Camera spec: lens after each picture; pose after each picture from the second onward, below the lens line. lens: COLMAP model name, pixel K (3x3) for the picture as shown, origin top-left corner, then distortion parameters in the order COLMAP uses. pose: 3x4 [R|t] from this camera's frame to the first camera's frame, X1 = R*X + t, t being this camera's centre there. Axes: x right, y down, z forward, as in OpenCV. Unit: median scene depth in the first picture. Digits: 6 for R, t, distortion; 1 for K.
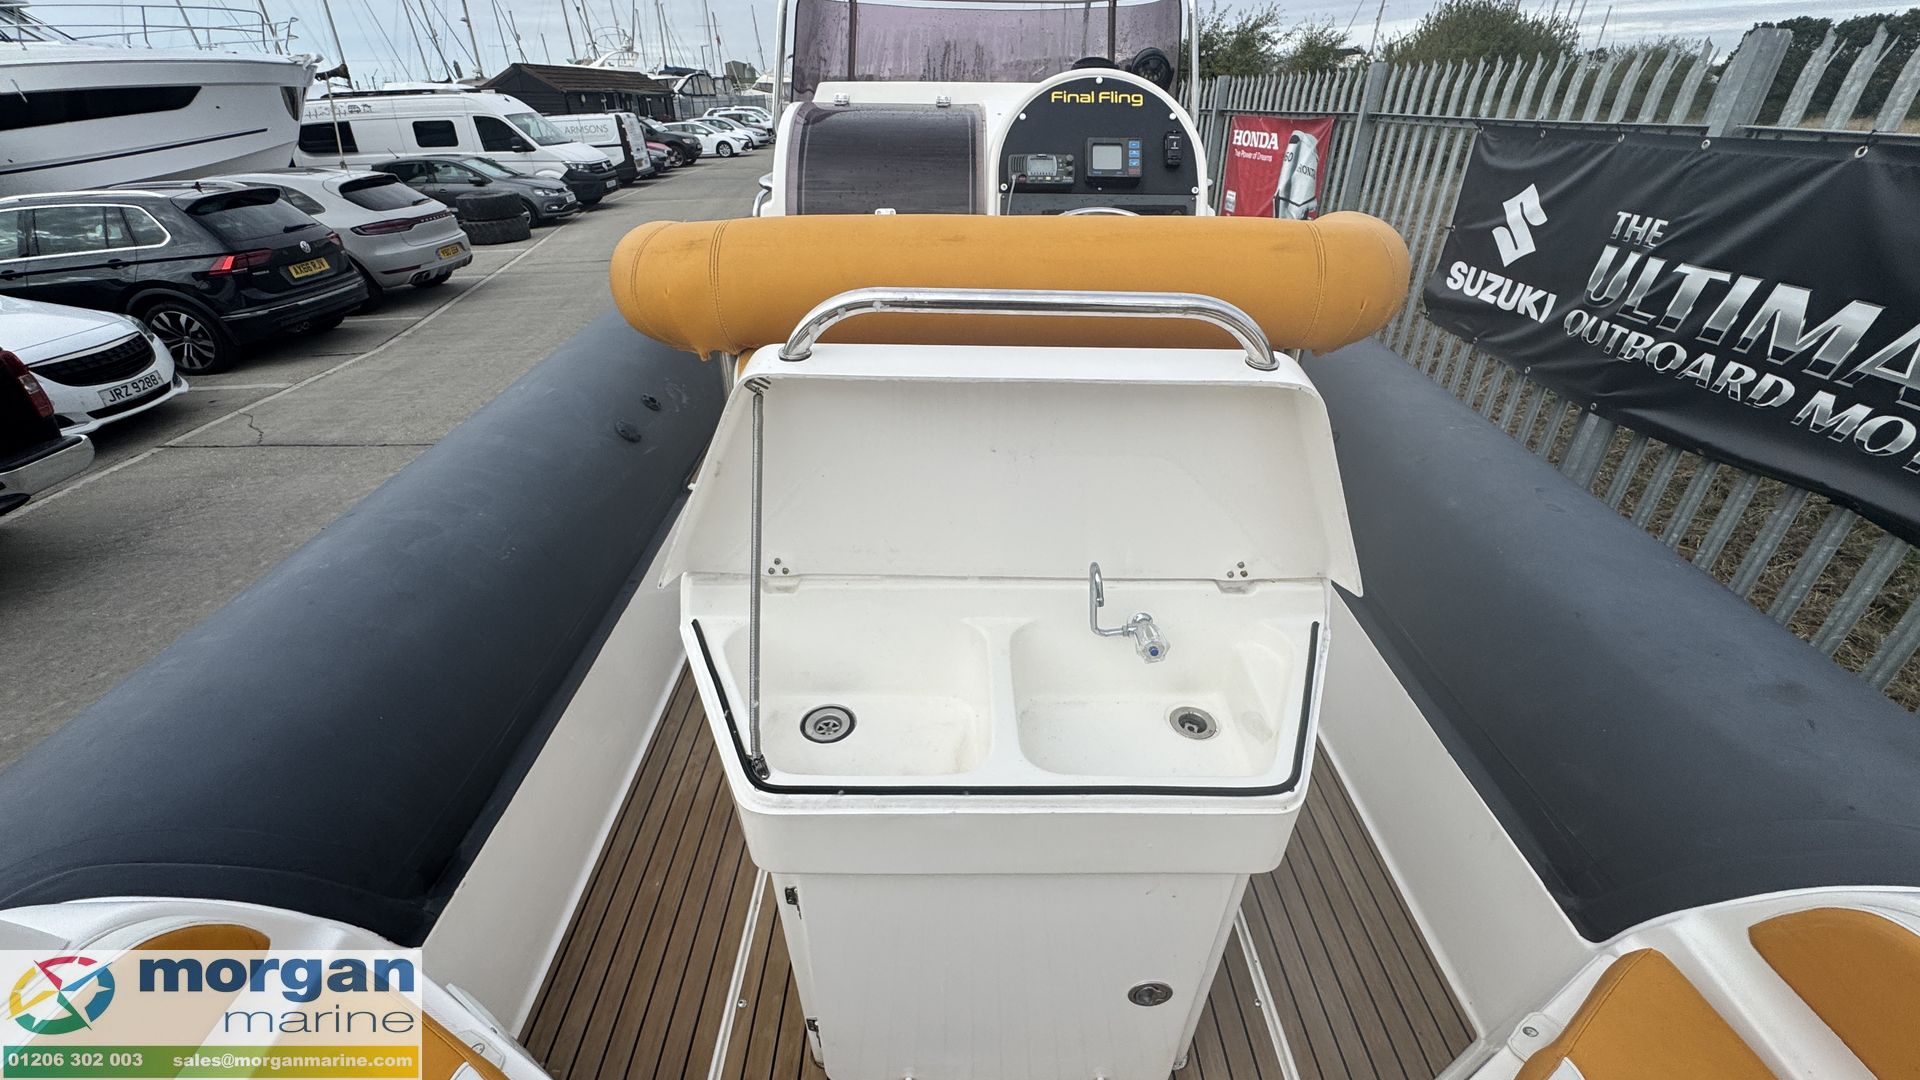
lens RADIAL K [[777.9, 0, 957.4], [0, 777.9, 541.5], [0, 0, 1]] dist [-0.004357, 0.000375]
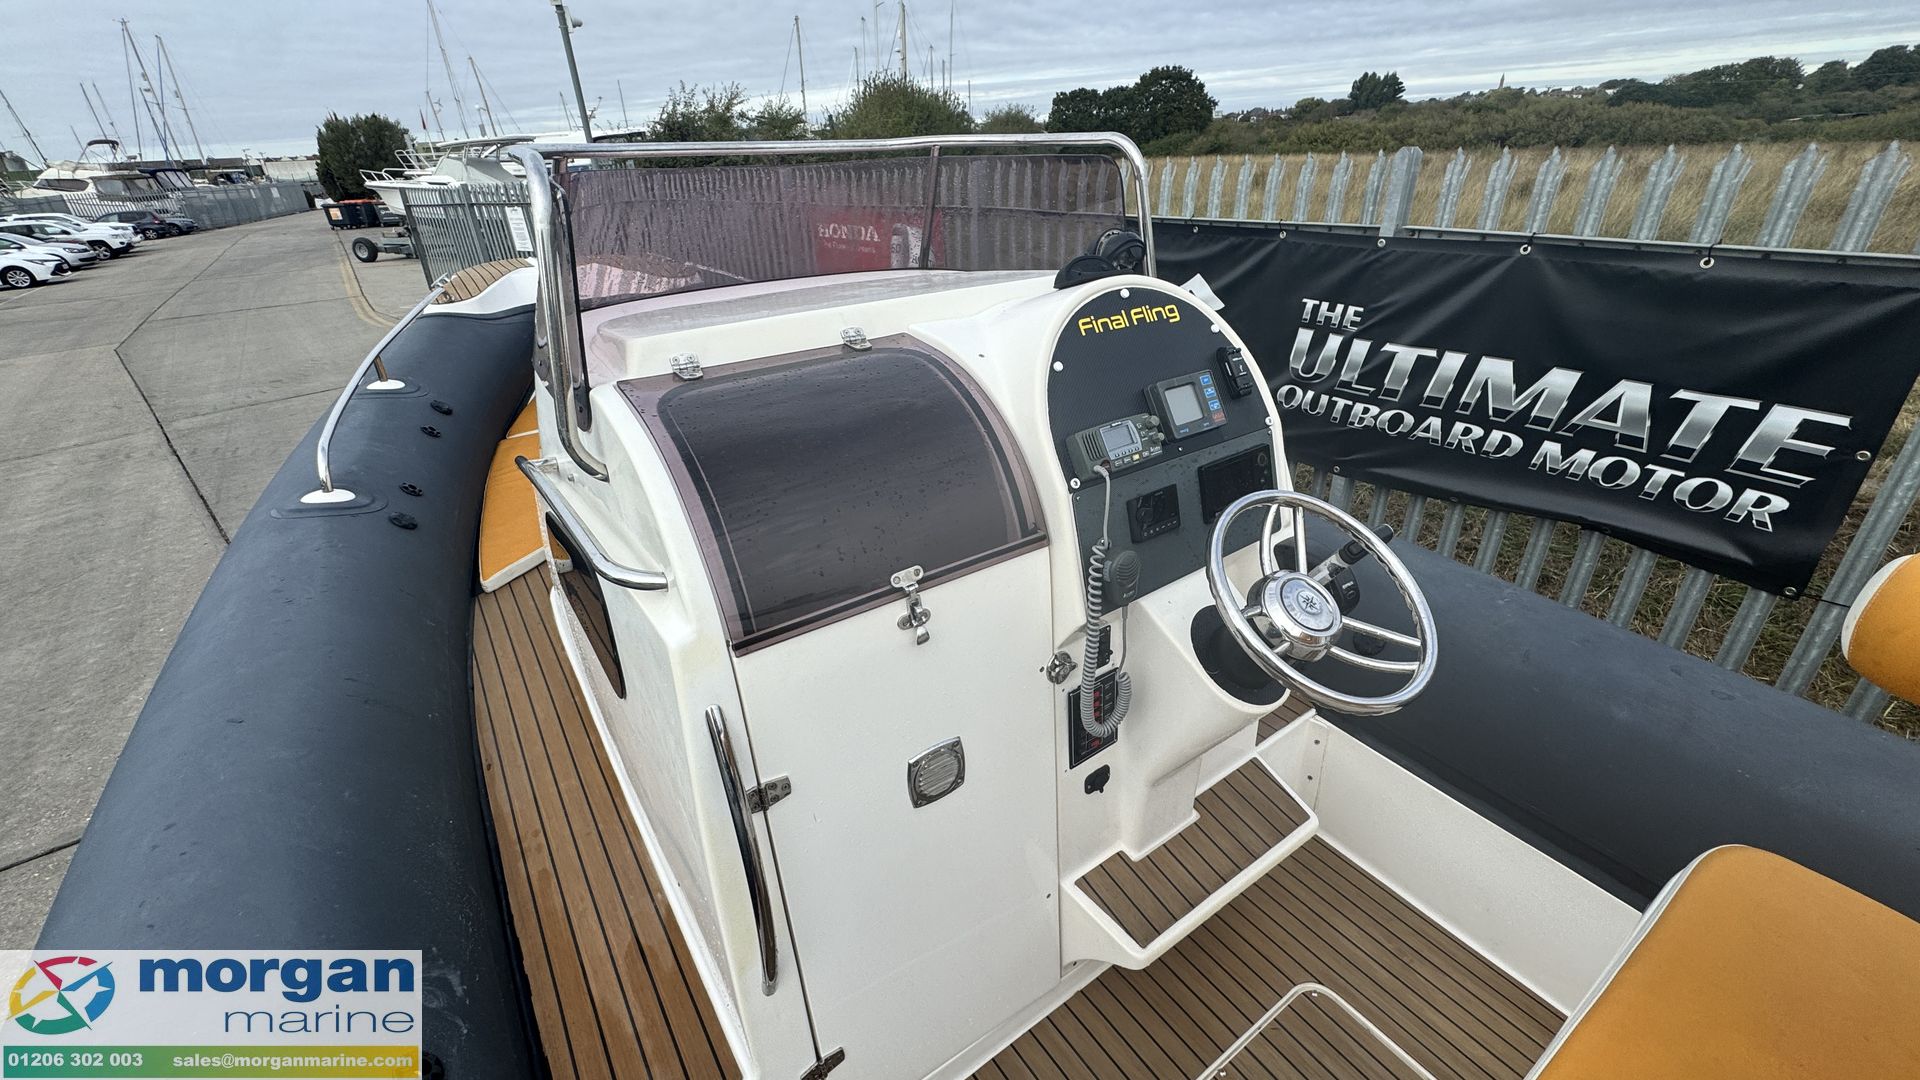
lens RADIAL K [[777.9, 0, 959.1], [0, 777.9, 542.9], [0, 0, 1]] dist [-0.004357, 0.000375]
pose [[0.820072, -0.287856, 0.494591, -0.168930], [0.319076, 0.947465, 0.022377, -0.230725], [-0.475049, 0.139462, 0.868837, 0.263262]]
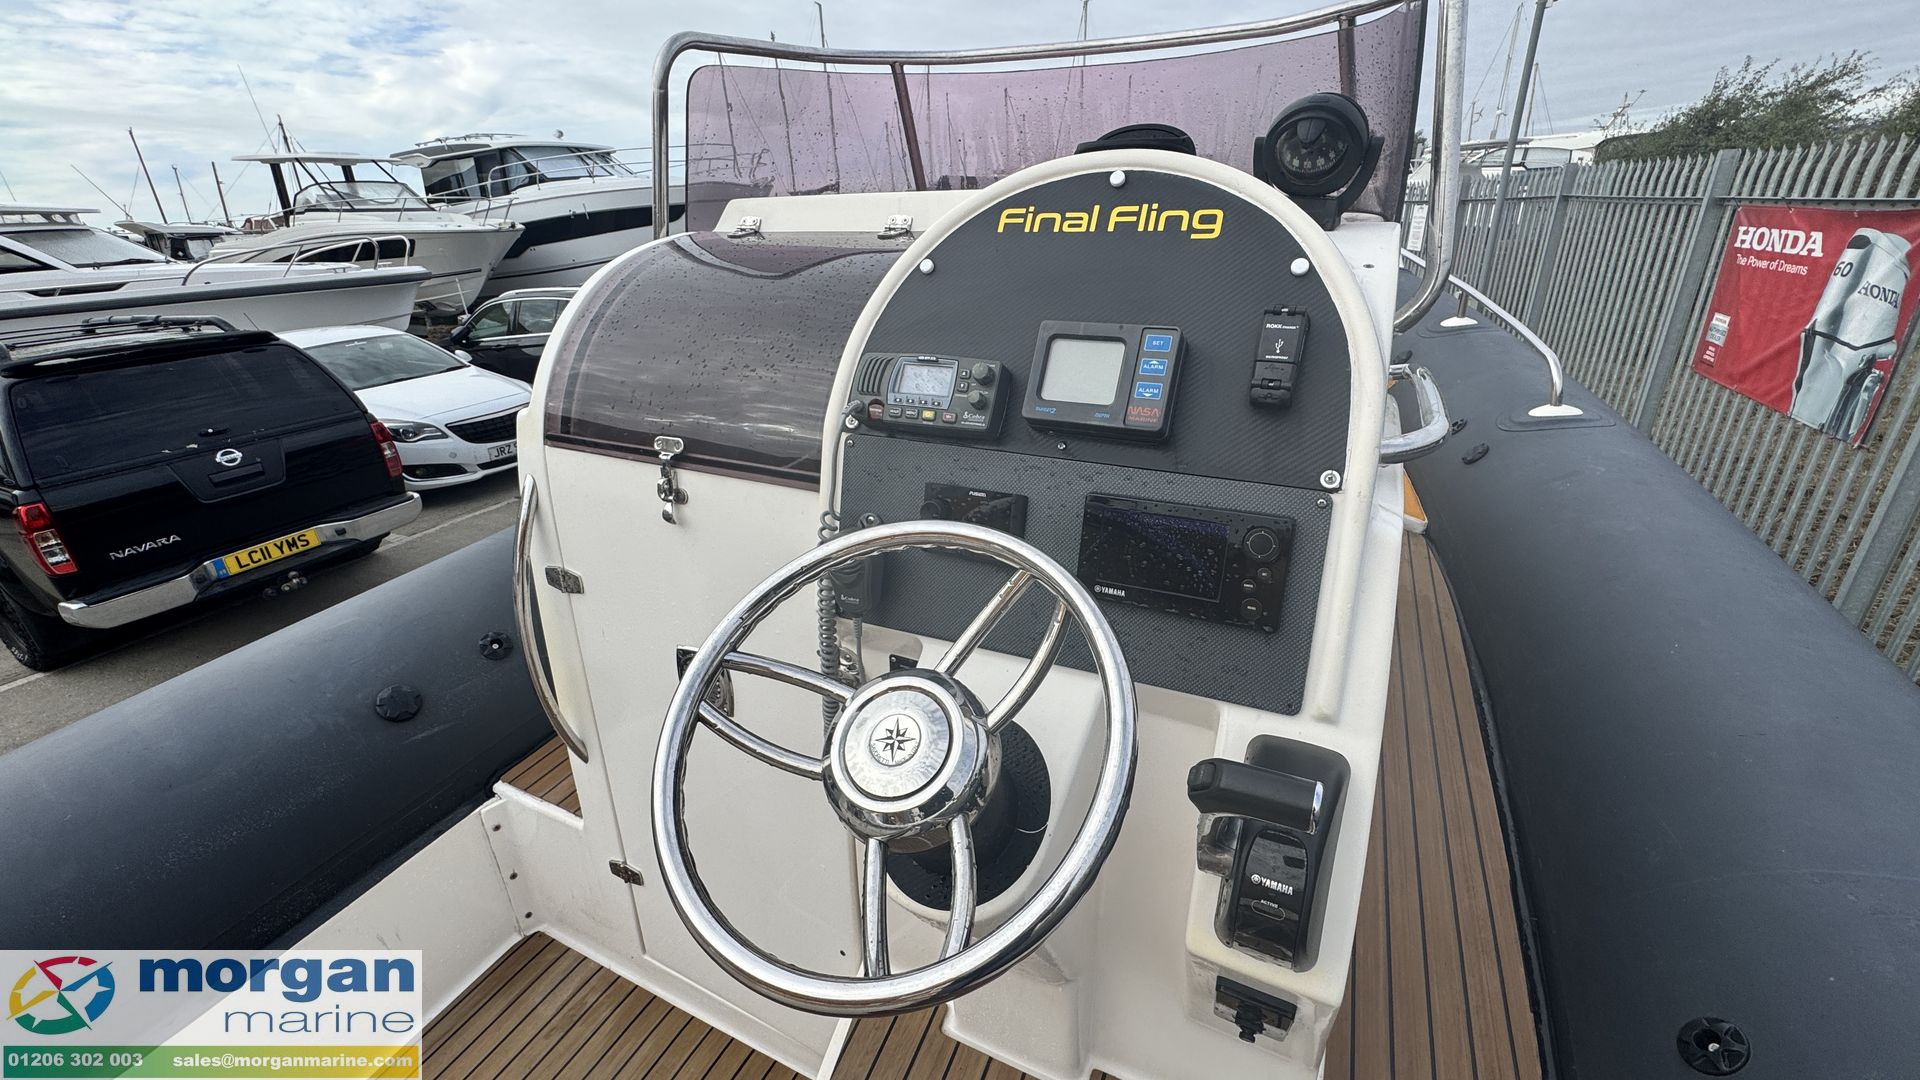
lens RADIAL K [[777.9, 0, 957.9], [0, 777.9, 540.9], [0, 0, 1]] dist [-0.004357, 0.000375]
pose [[0.892961, 0.152287, -0.423590, 0.157424], [-0.194576, 0.979162, -0.058158, -0.190830], [0.405906, 0.134353, 0.903985, 0.323254]]
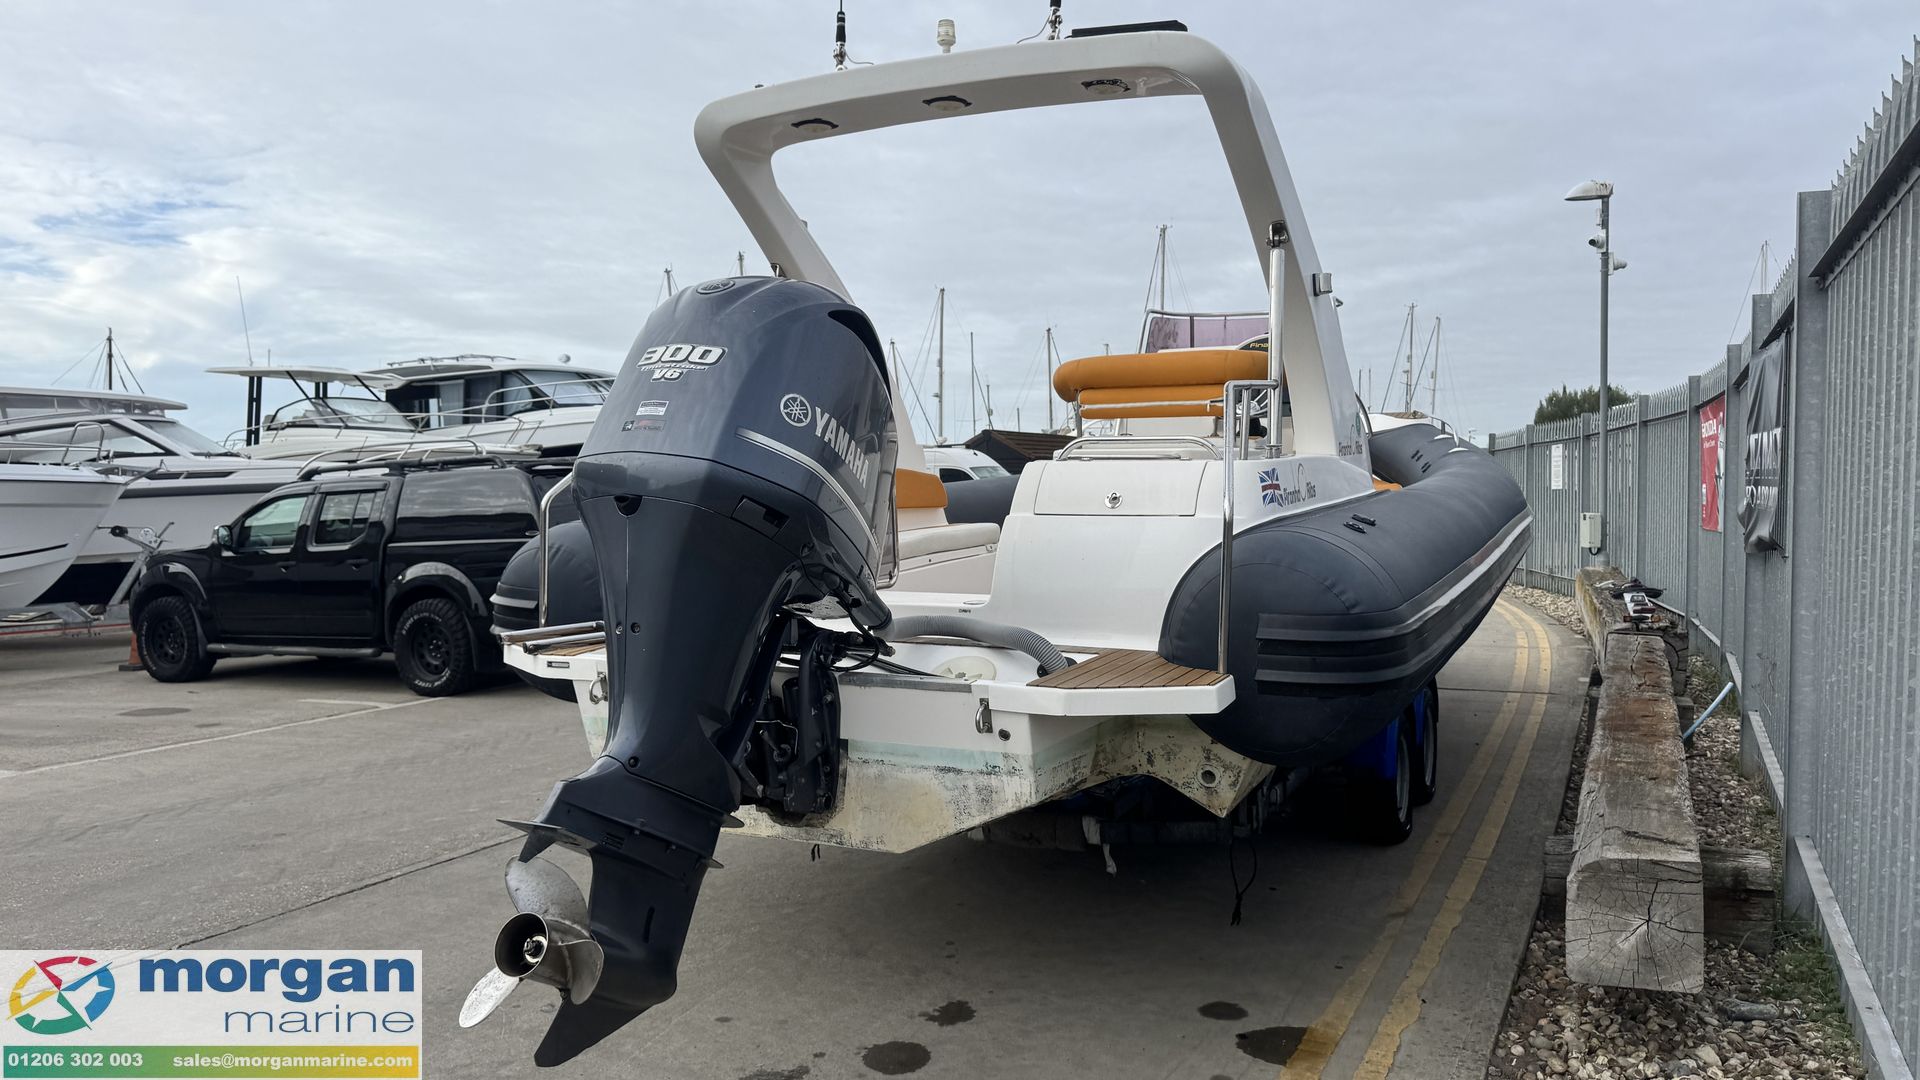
lens RADIAL K [[1344.6, 0, 967.2], [0, 1344.6, 545.8], [0, 0, 1]] dist [0.061875, -0.068661]
pose [[0.896677, 0.014002, -0.442465, 0.565637], [-0.214570, 0.887990, -0.406736, 0.862100], [0.387209, 0.459650, 0.799244, -1.095782]]
